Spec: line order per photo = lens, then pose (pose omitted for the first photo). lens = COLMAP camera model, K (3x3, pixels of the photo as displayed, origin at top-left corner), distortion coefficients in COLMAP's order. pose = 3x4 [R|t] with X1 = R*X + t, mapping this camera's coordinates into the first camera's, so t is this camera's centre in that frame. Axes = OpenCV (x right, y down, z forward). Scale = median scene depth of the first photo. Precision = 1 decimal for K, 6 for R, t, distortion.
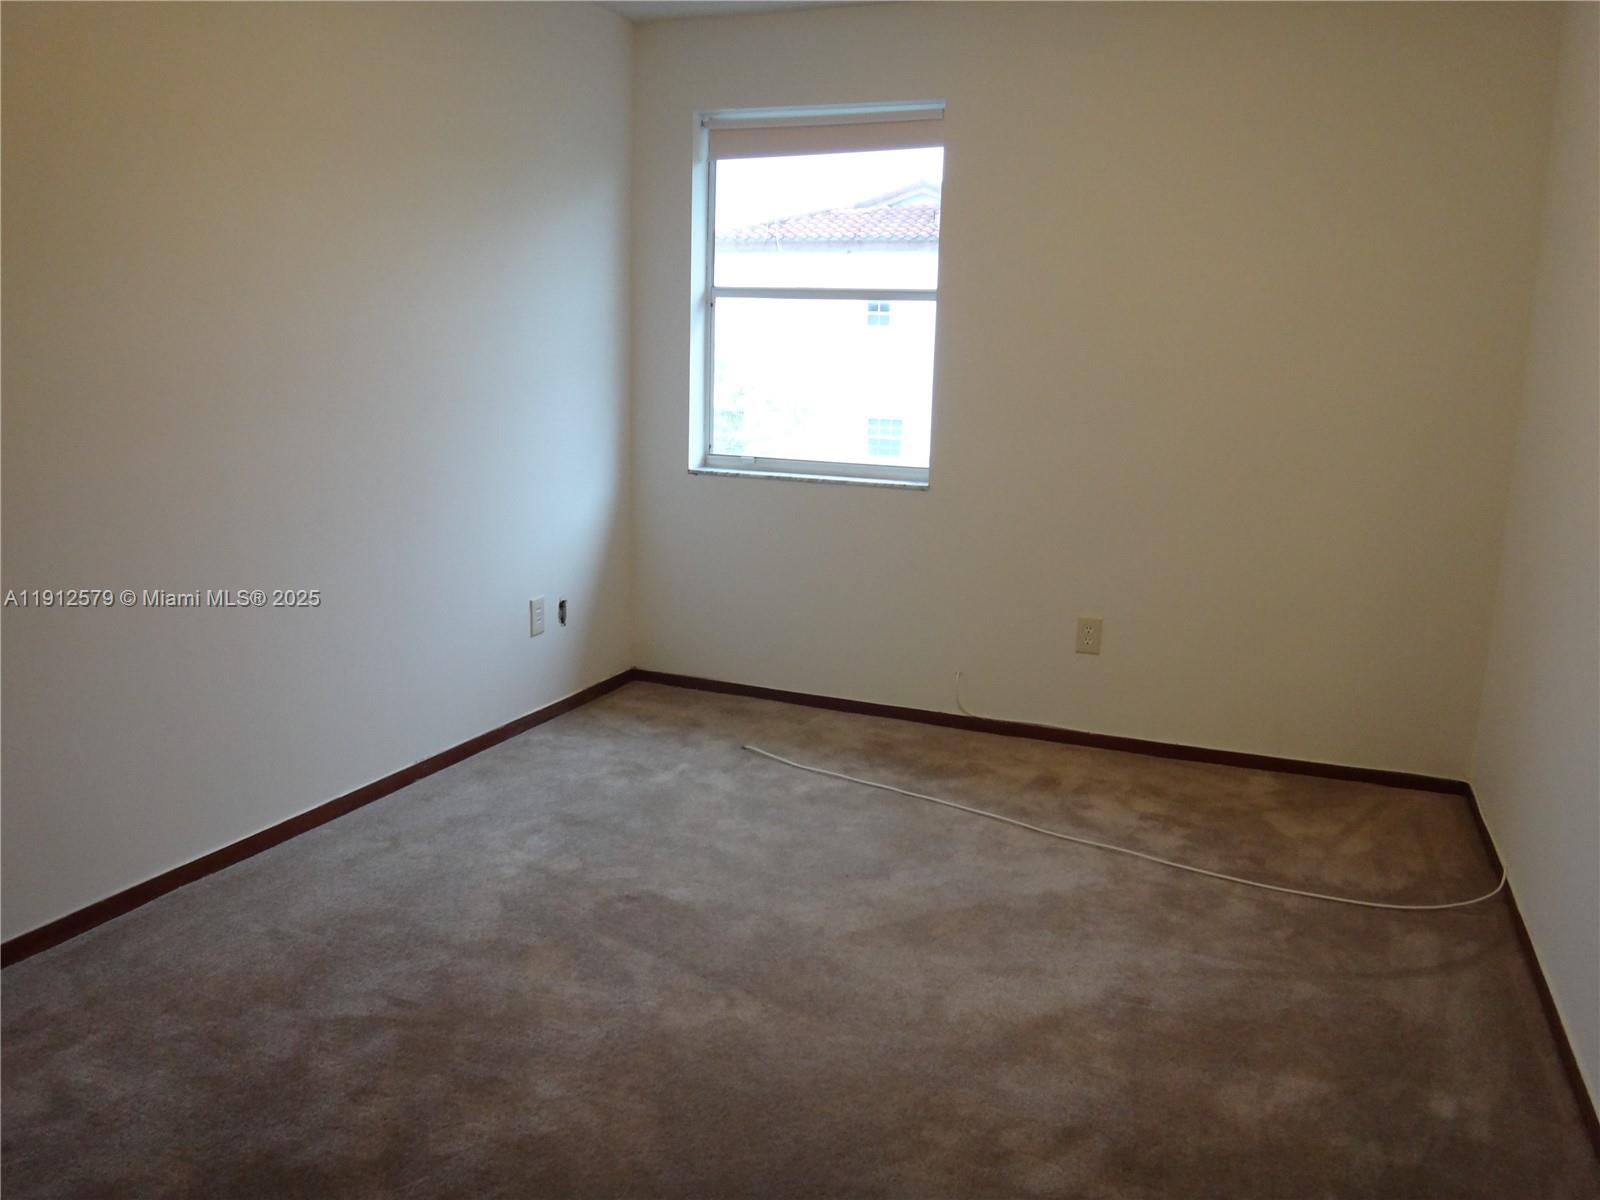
lens RADIAL K [[1253.3, 0, 800.0], [0, 1253.3, 600.0], [0, 0, 1]] dist [-0.054732, 0.001924]
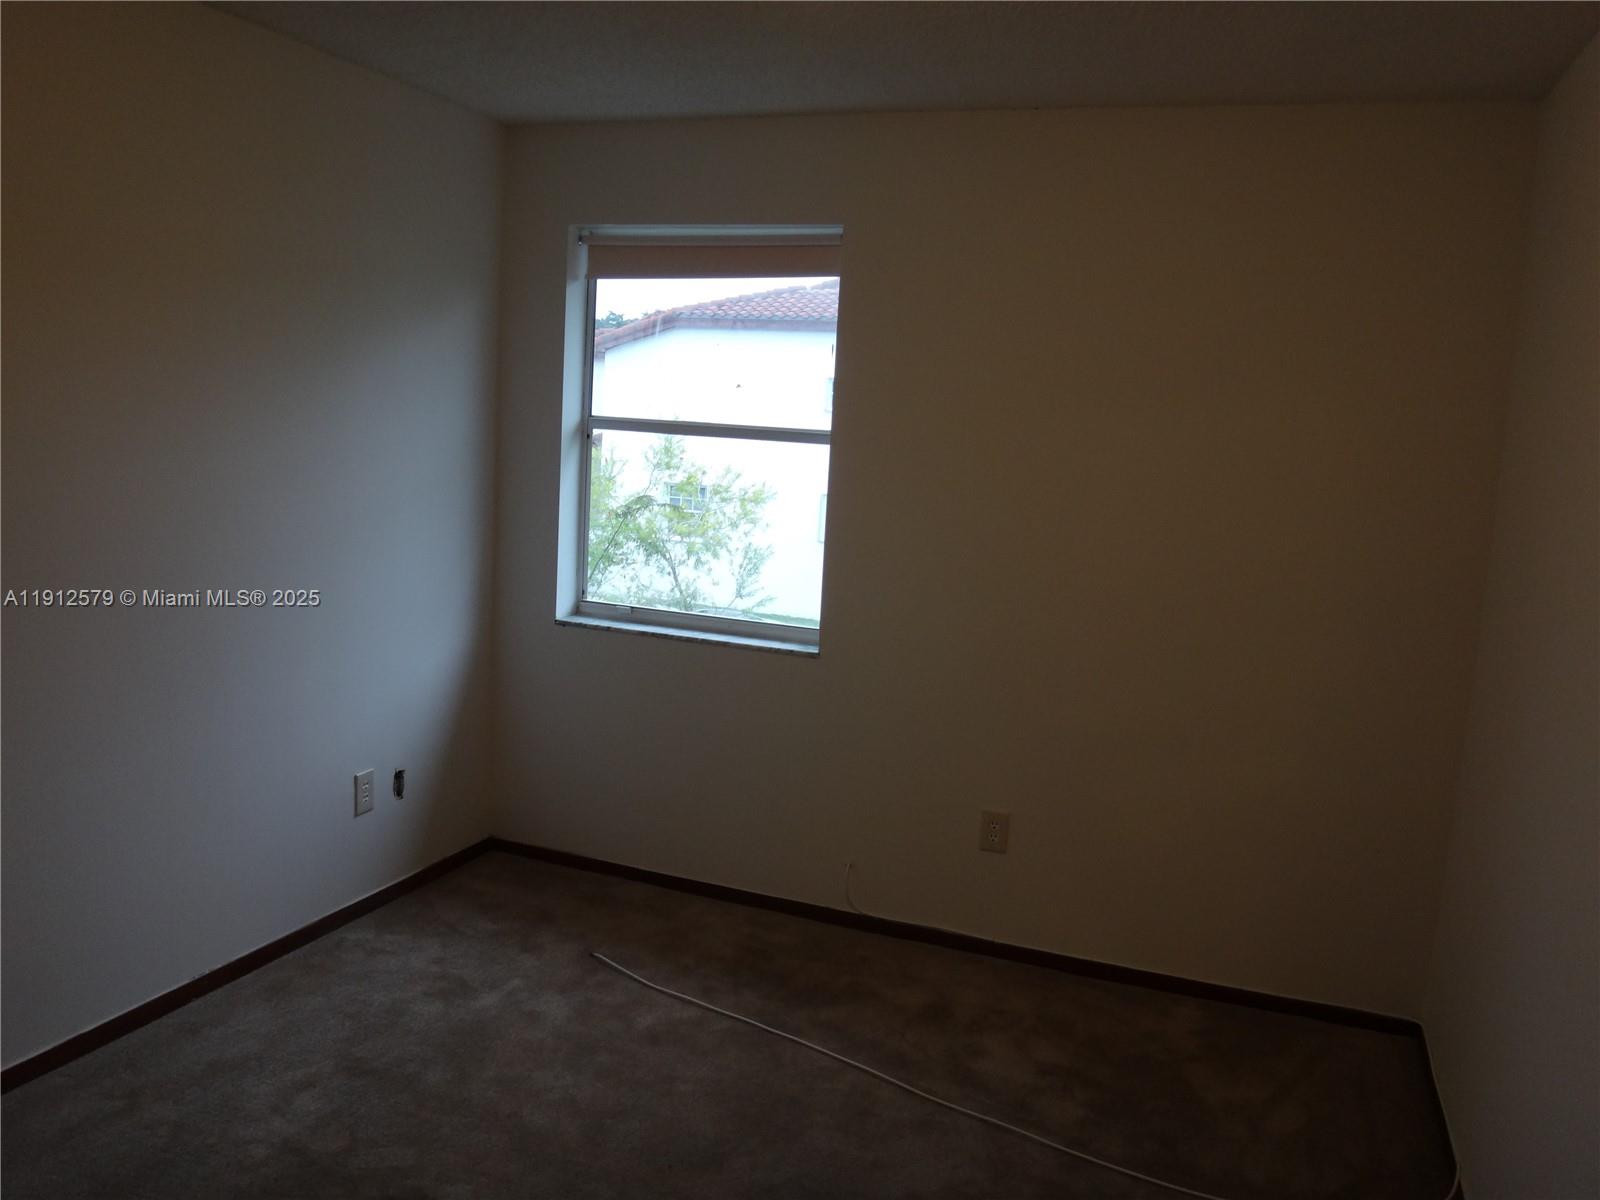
lens RADIAL K [[1265.0, 0, 800.0], [0, 1265.0, 600.0], [0, 0, 1]] dist [-0.060052, -0.002210]
pose [[0.999275, 0.028755, 0.024958, 0.073260], [-0.027290, 0.997991, -0.057175, -0.085483], [-0.026552, 0.056452, 0.998052, 0.121442]]
